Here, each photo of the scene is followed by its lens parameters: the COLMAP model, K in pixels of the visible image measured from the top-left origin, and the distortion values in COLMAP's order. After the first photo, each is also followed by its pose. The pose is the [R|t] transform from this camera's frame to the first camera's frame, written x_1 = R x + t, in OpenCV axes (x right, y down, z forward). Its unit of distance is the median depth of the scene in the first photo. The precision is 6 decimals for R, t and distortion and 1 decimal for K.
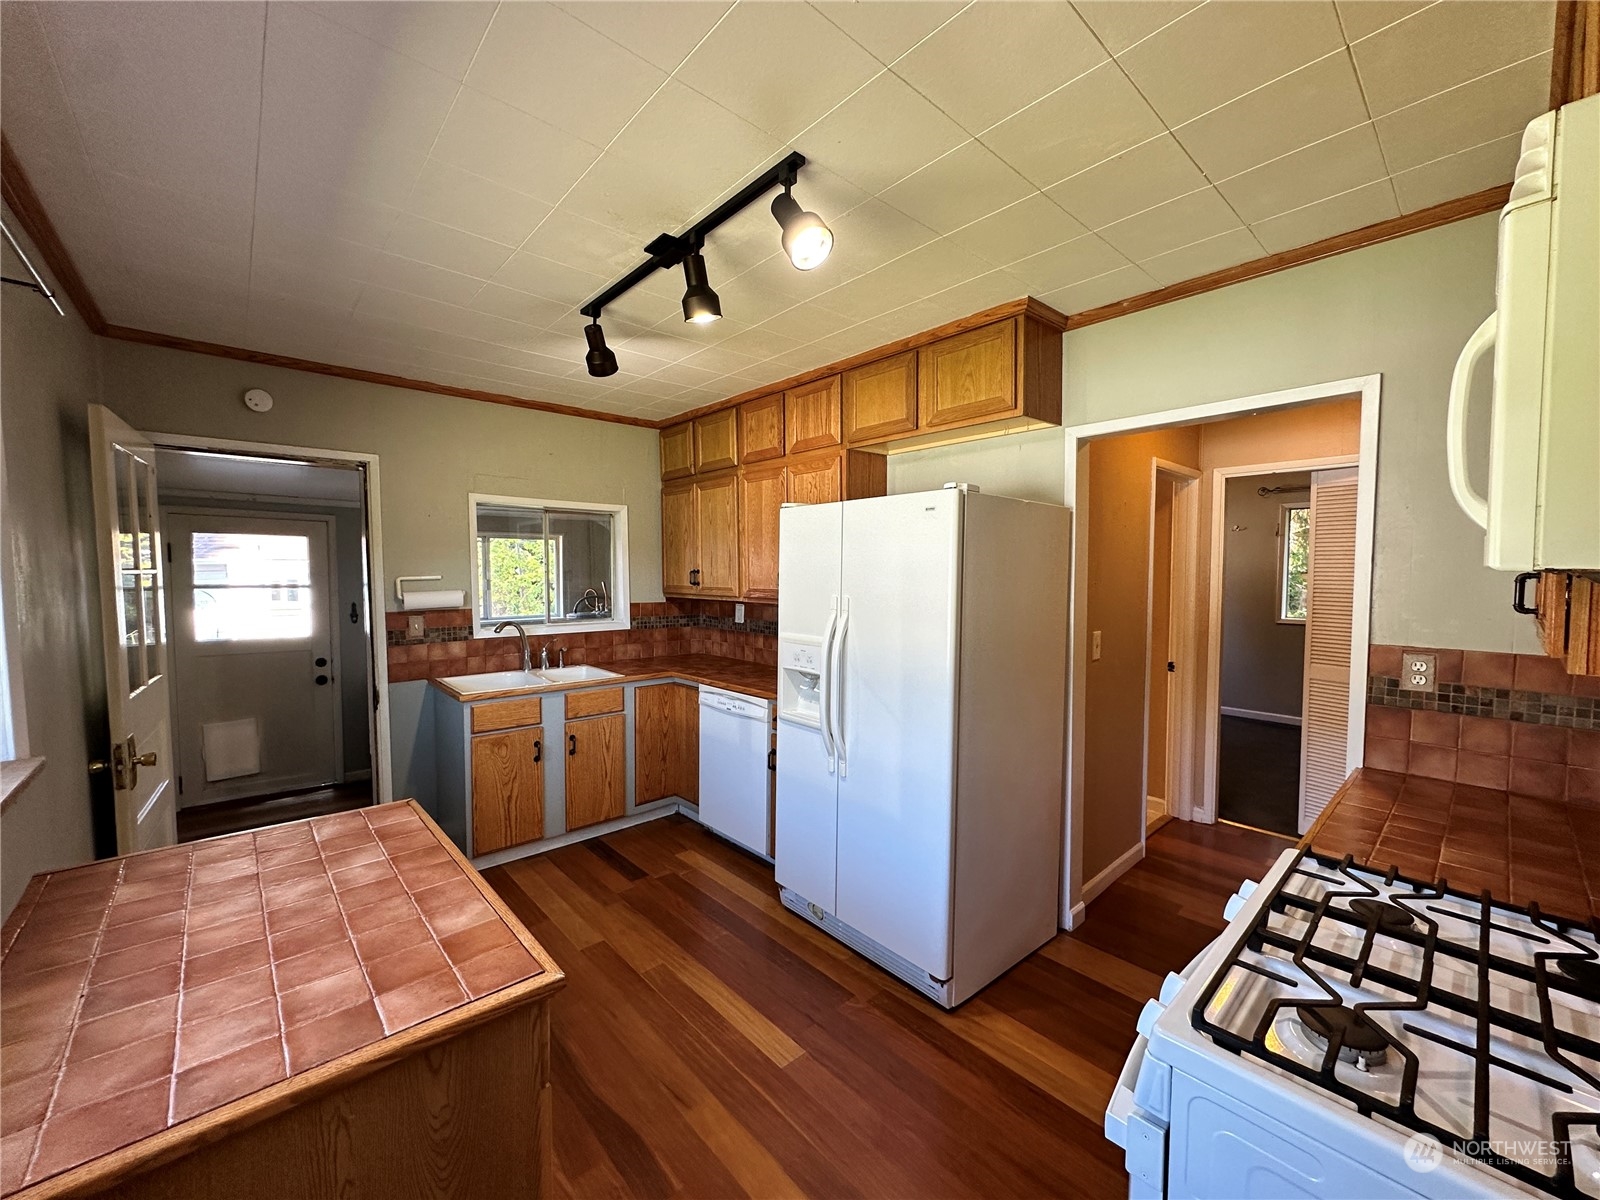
lens RADIAL K [[637.3, 0, 801.1], [0, 637.3, 602.1], [0, 0, 1]] dist [-0.005033, 0.001175]
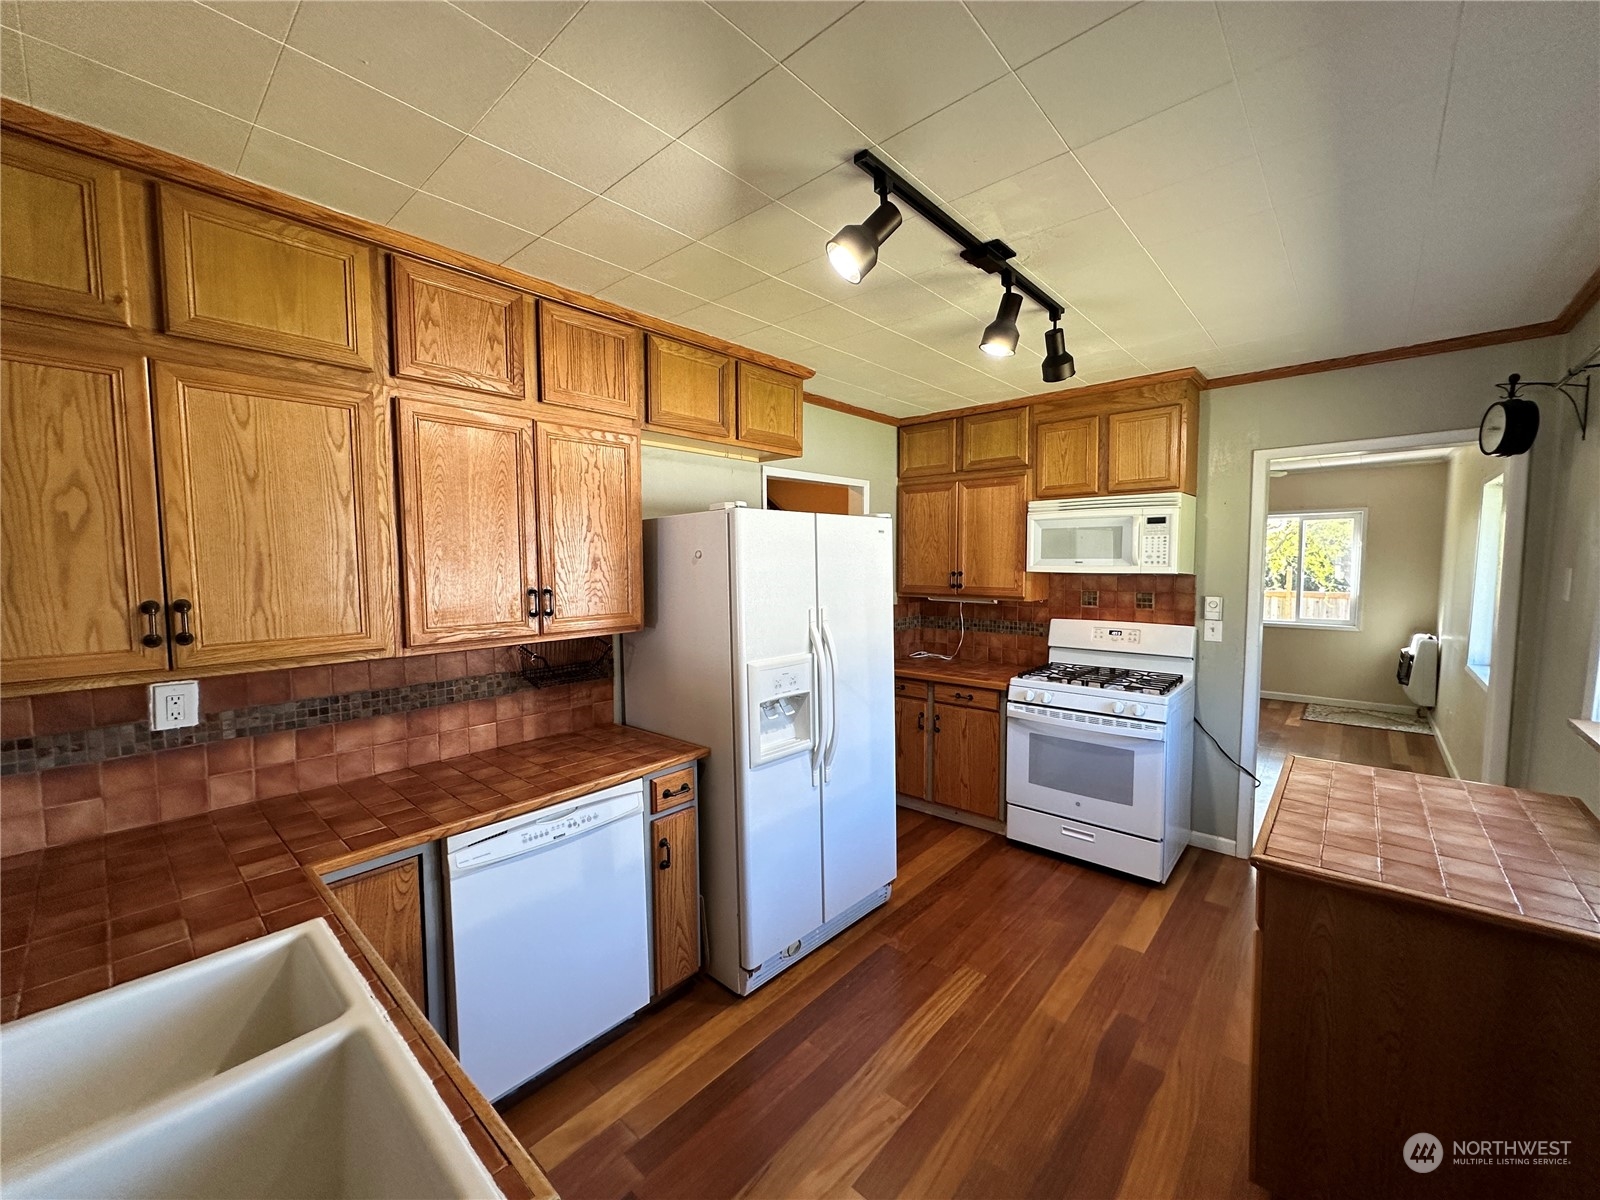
lens RADIAL K [[637.3, 0, 804.8], [0, 637.3, 606.9], [0, 0, 1]] dist [-0.005033, 0.001175]
pose [[-0.108194, -0.070307, 0.991641, -0.869723], [0.058236, 0.995335, 0.076923, -0.084156], [-0.992423, 0.066071, -0.103595, 1.051072]]
